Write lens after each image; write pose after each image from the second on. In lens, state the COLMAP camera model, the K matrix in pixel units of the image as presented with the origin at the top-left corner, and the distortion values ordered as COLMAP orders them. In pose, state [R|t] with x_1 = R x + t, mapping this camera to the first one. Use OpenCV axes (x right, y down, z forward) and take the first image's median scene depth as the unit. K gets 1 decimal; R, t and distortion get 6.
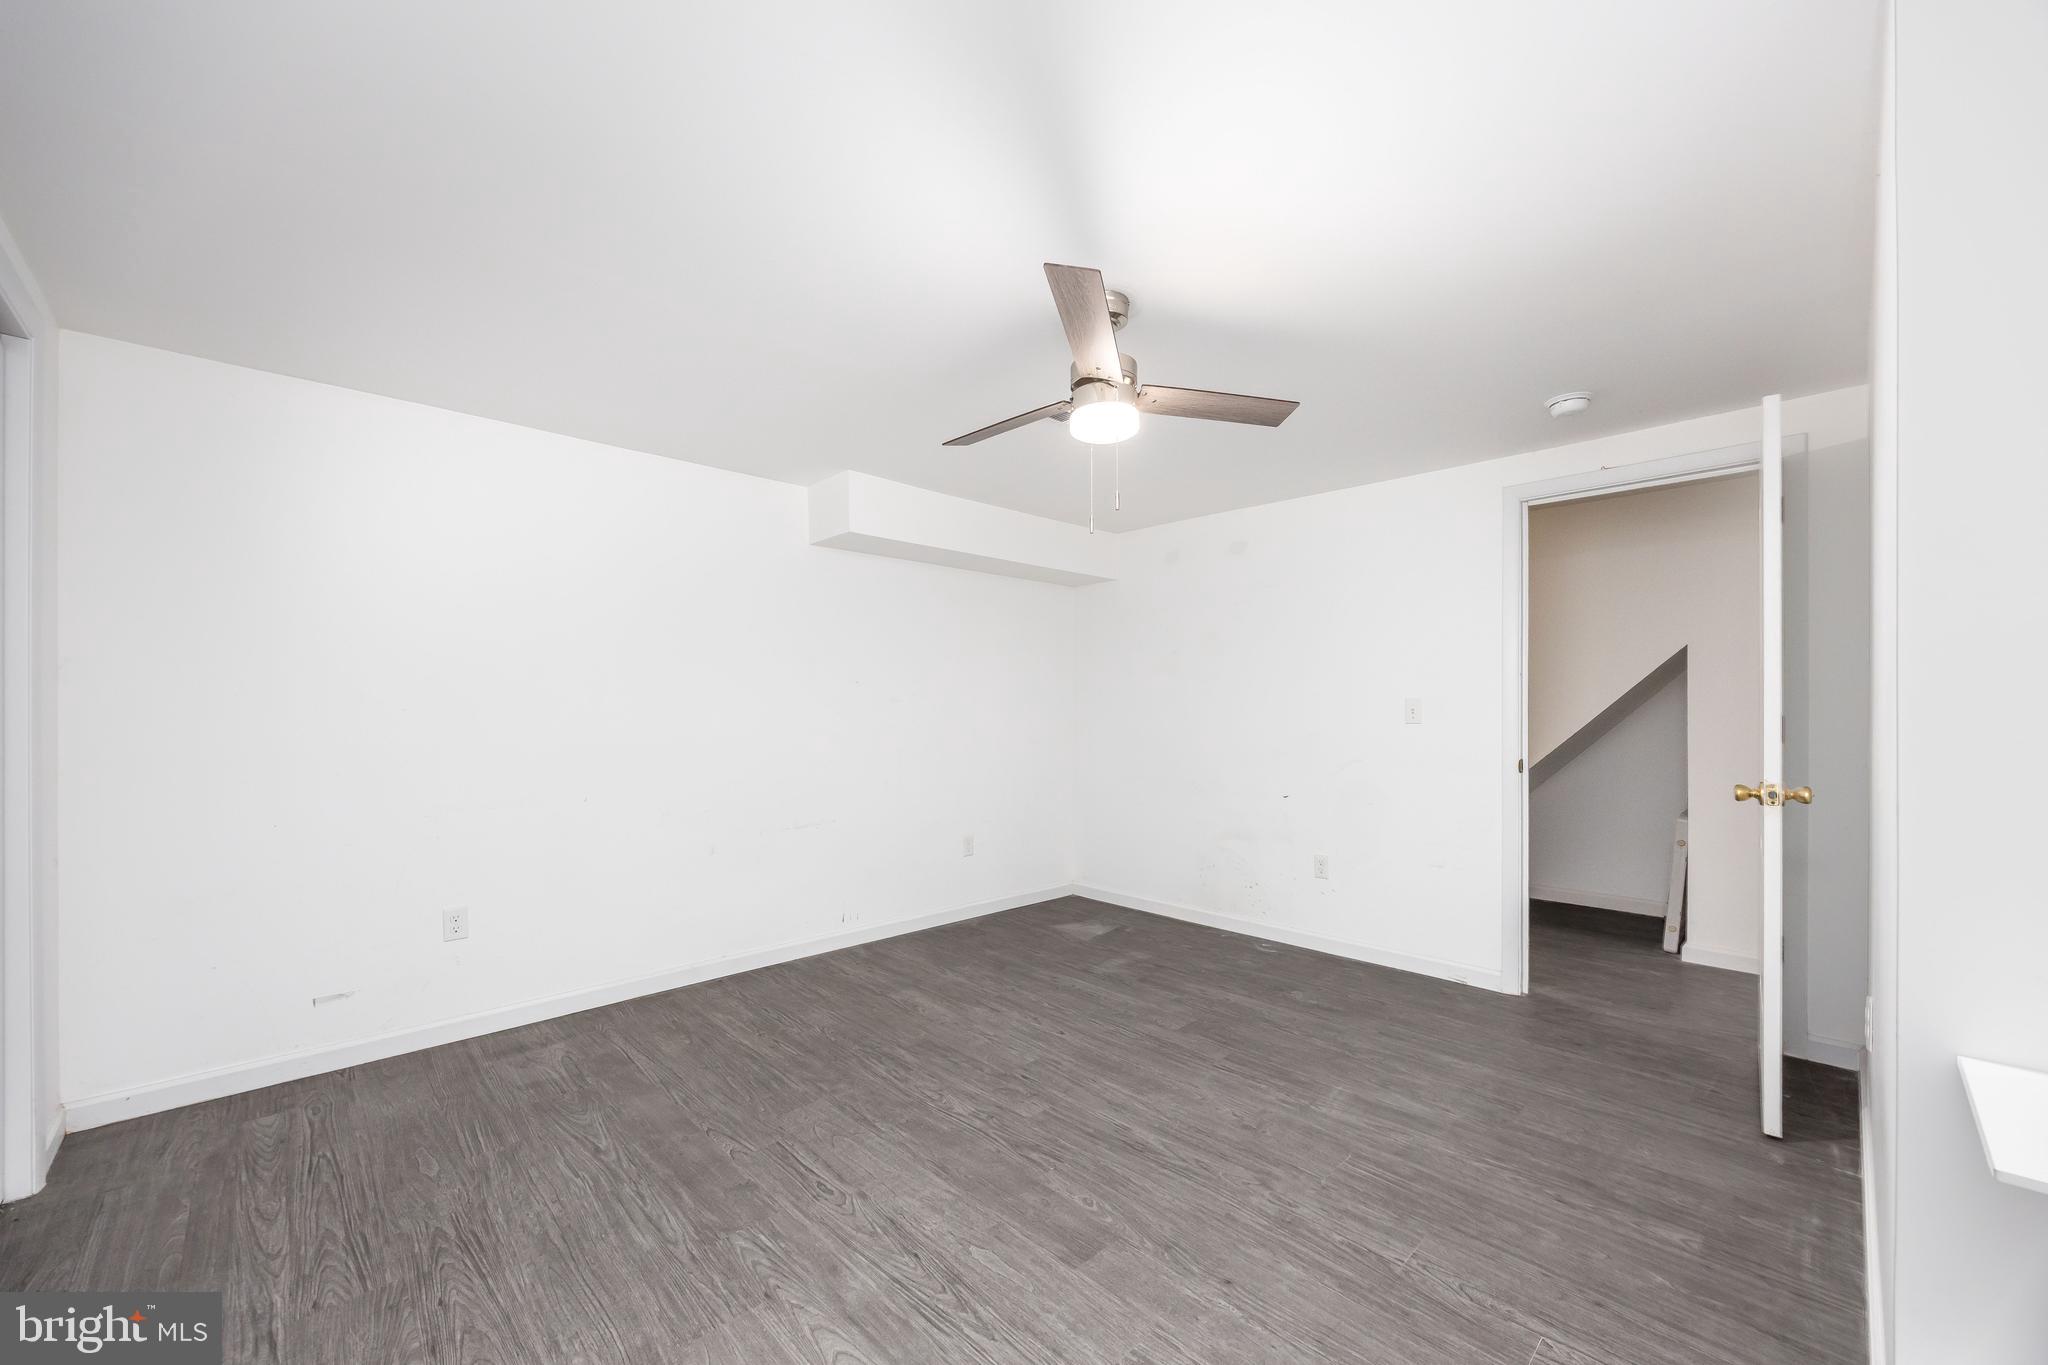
lens RADIAL K [[788.0, 0, 1032.3], [0, 788.0, 713.1], [0, 0, 1]] dist [-0.003952, 0.000299]
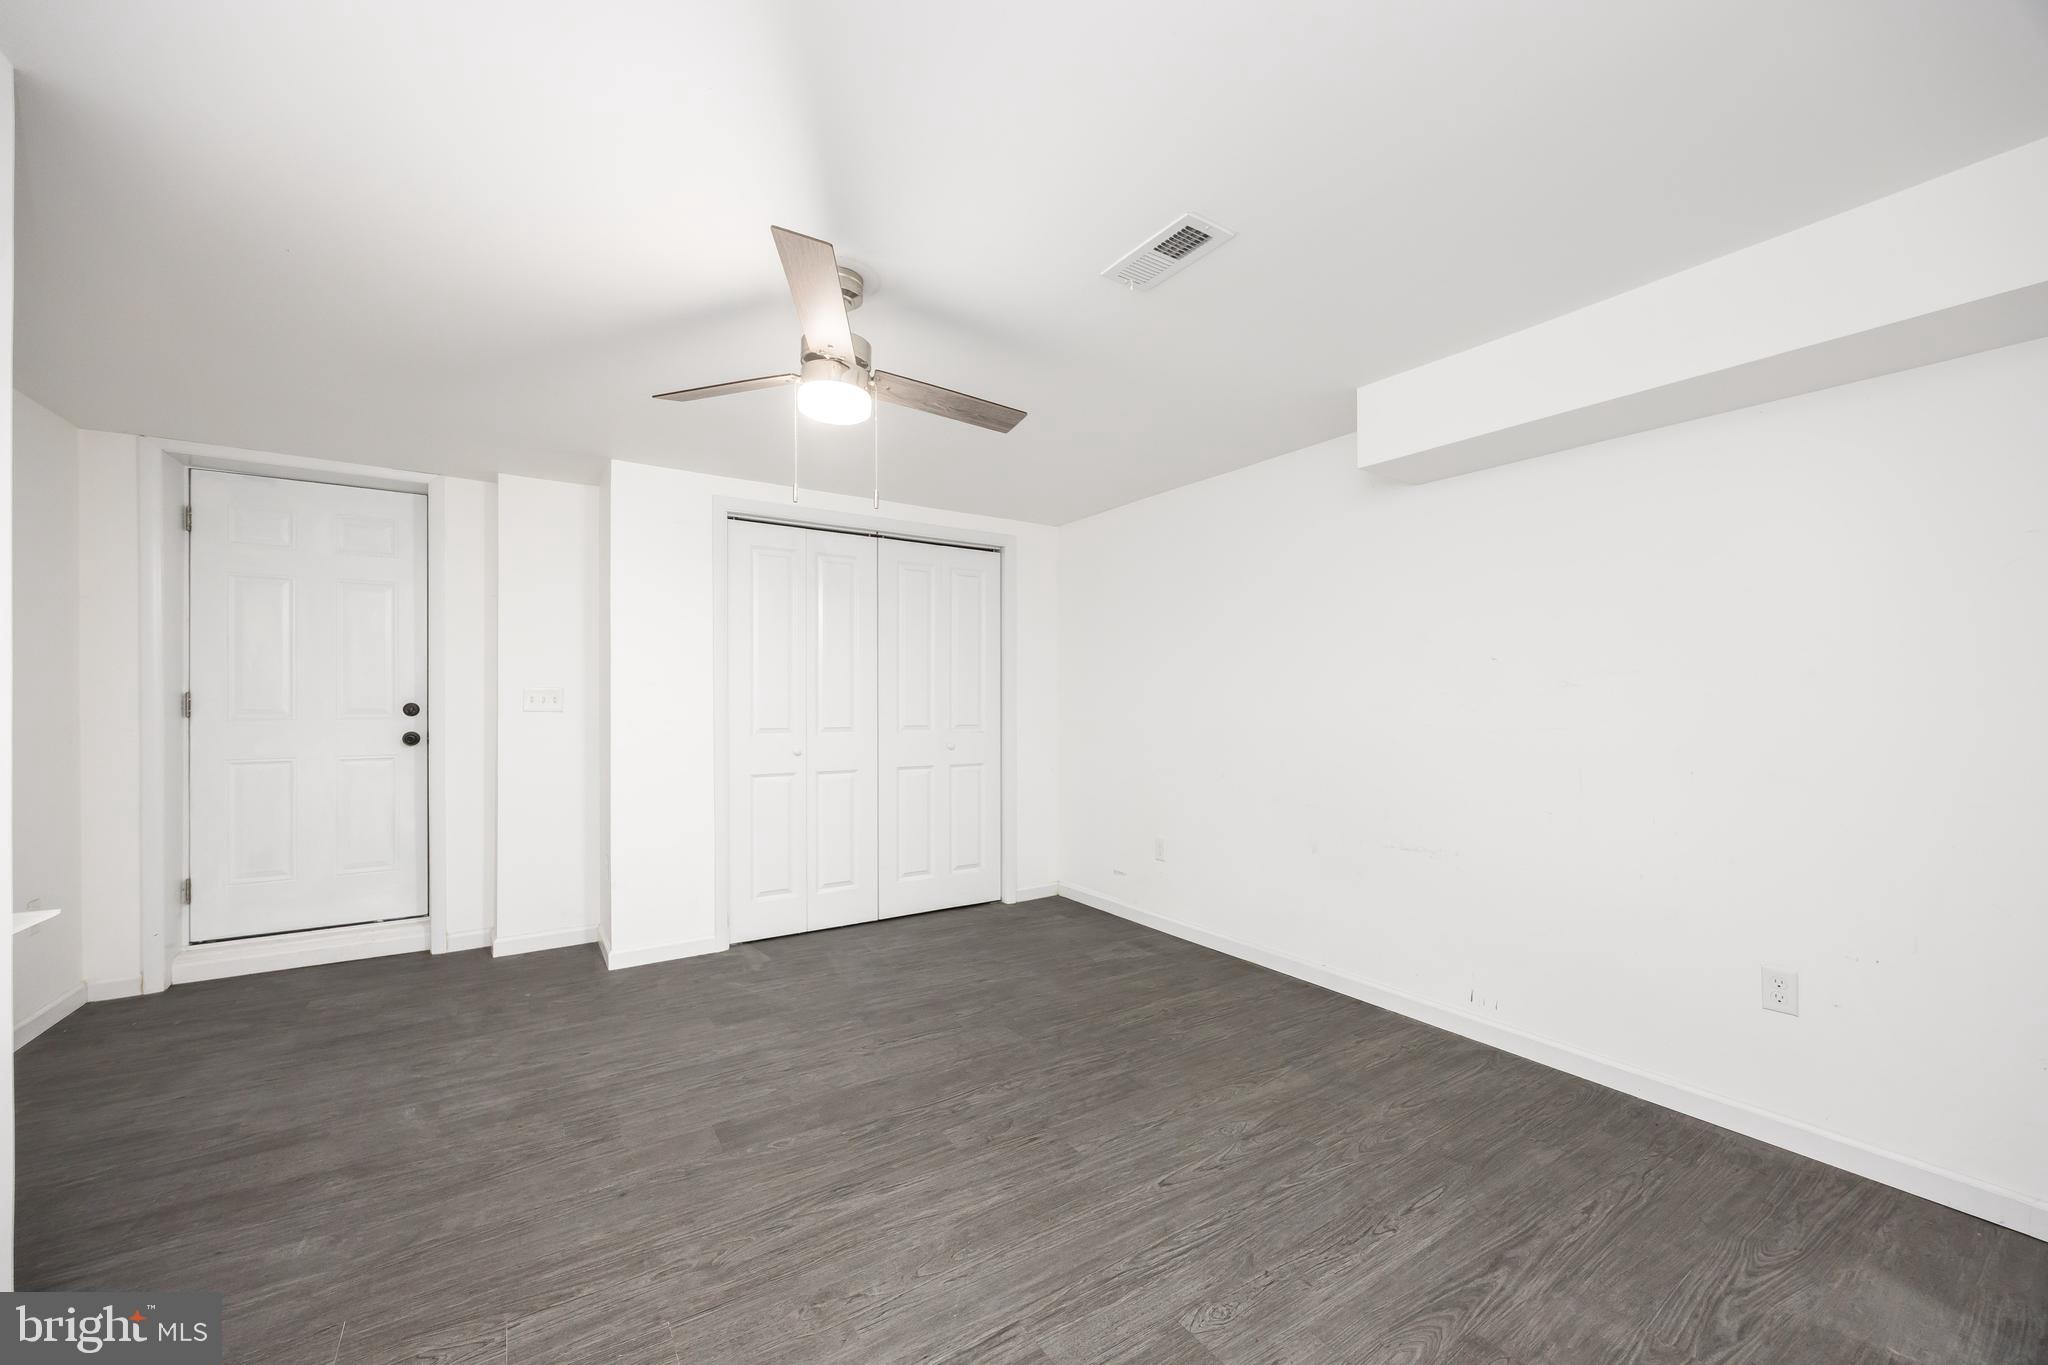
lens RADIAL K [[788.0, 0, 1027.9], [0, 788.0, 696.6], [0, 0, 1]] dist [-0.003952, 0.000299]
pose [[-0.191008, -0.006204, -0.981569, 0.895017], [-0.002133, 0.999980, -0.005905, -0.002869], [0.981586, 0.000966, -0.191018, 1.267068]]
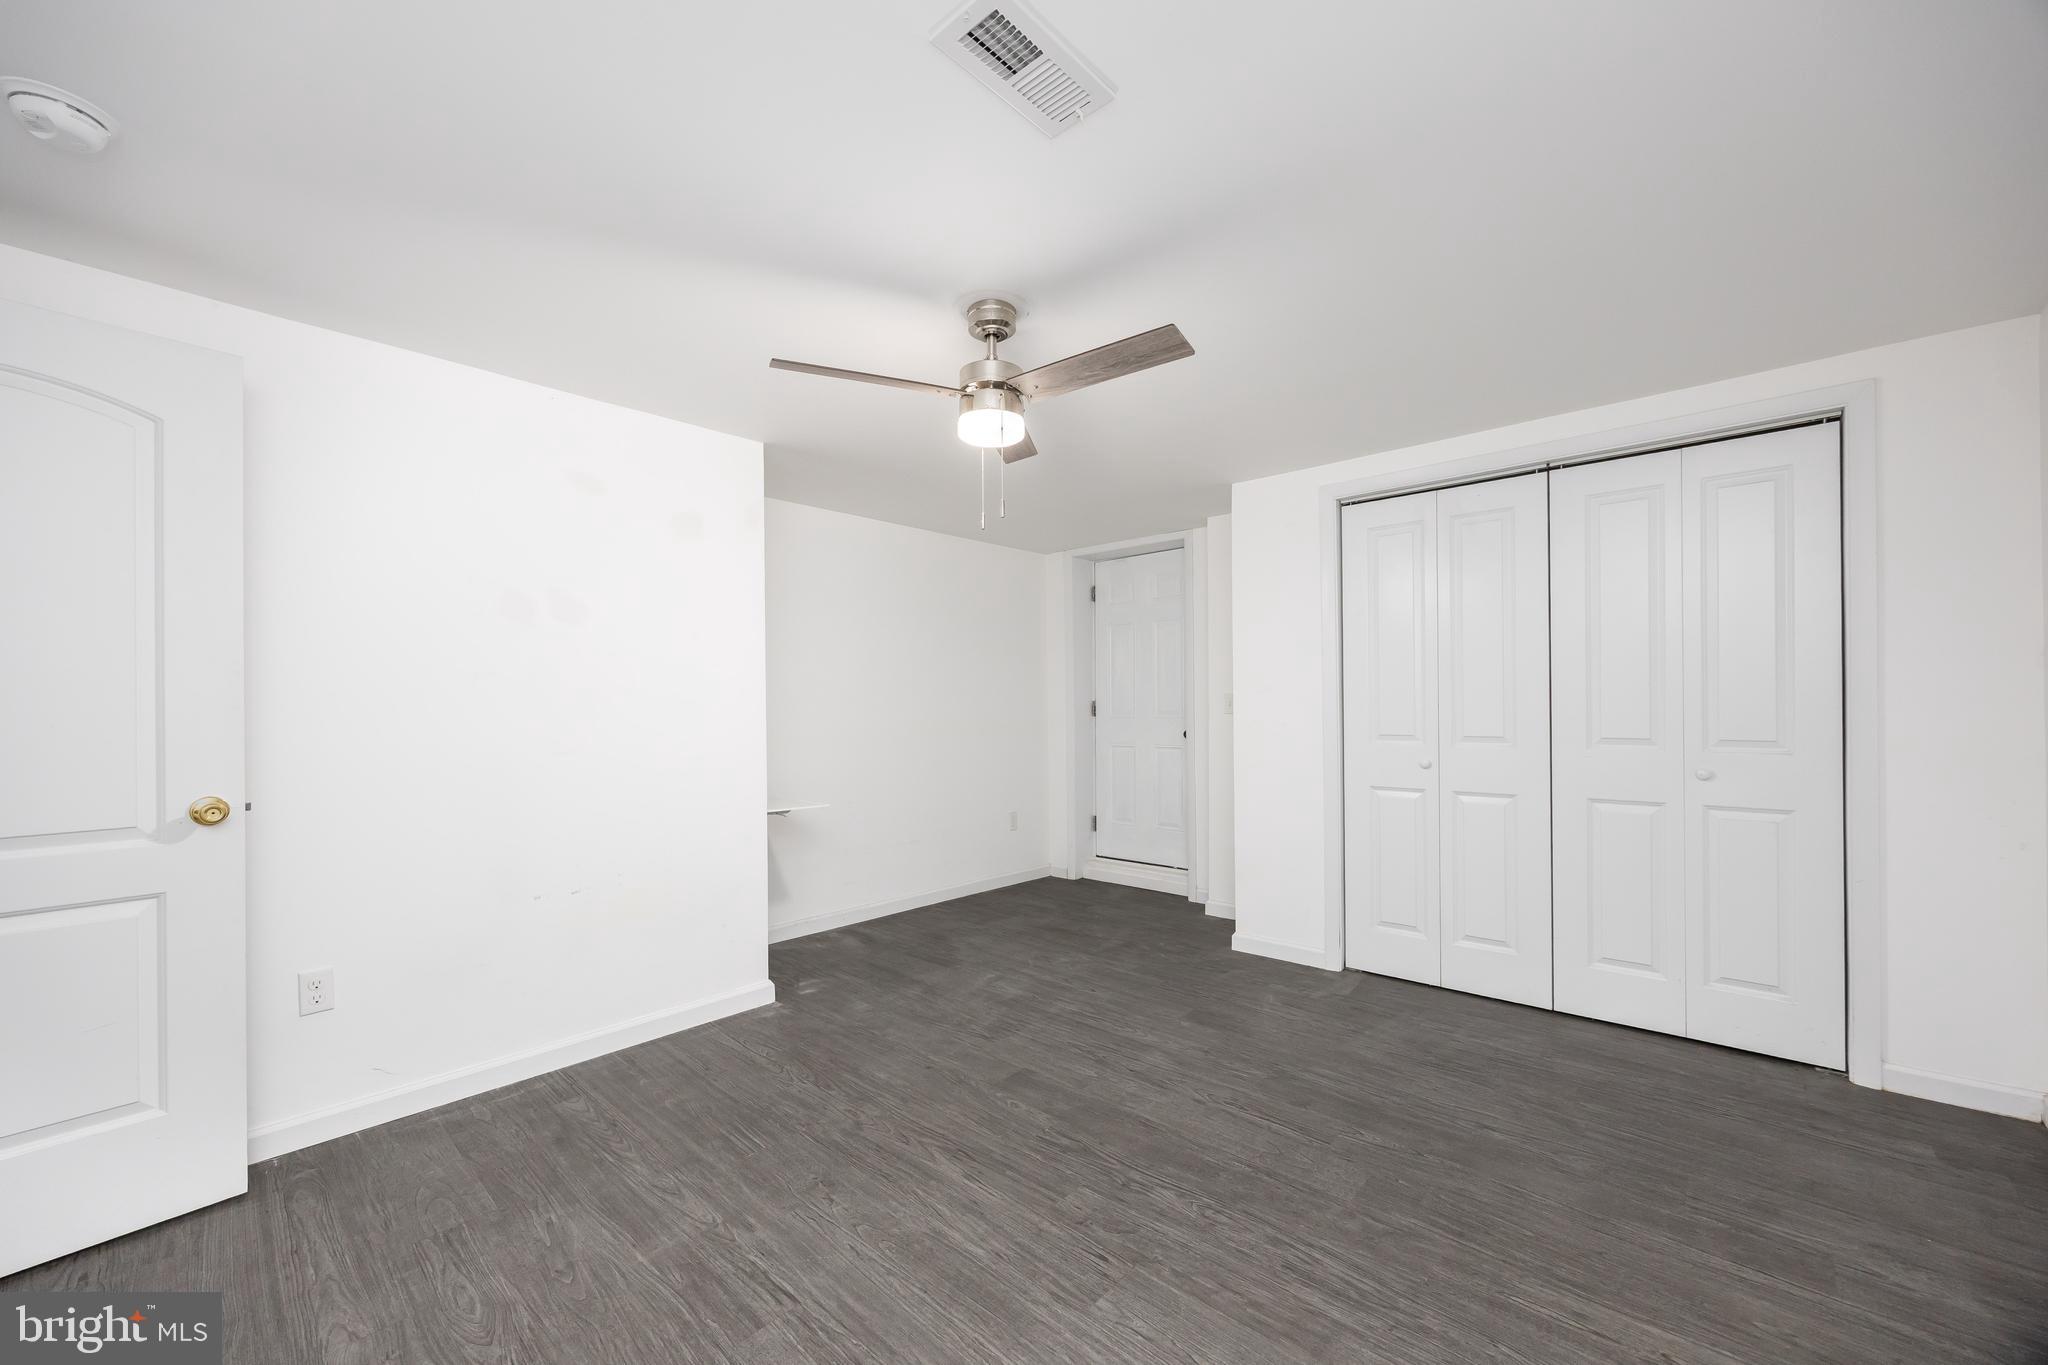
lens RADIAL K [[788.0, 0, 1018.5], [0, 788.0, 697.0], [0, 0, 1]] dist [-0.003952, 0.000299]
pose [[-0.998589, 0.009220, -0.052299, 0.100540], [0.009801, 0.999893, -0.010864, -0.002818], [0.052194, -0.011361, -0.998572, 1.825677]]
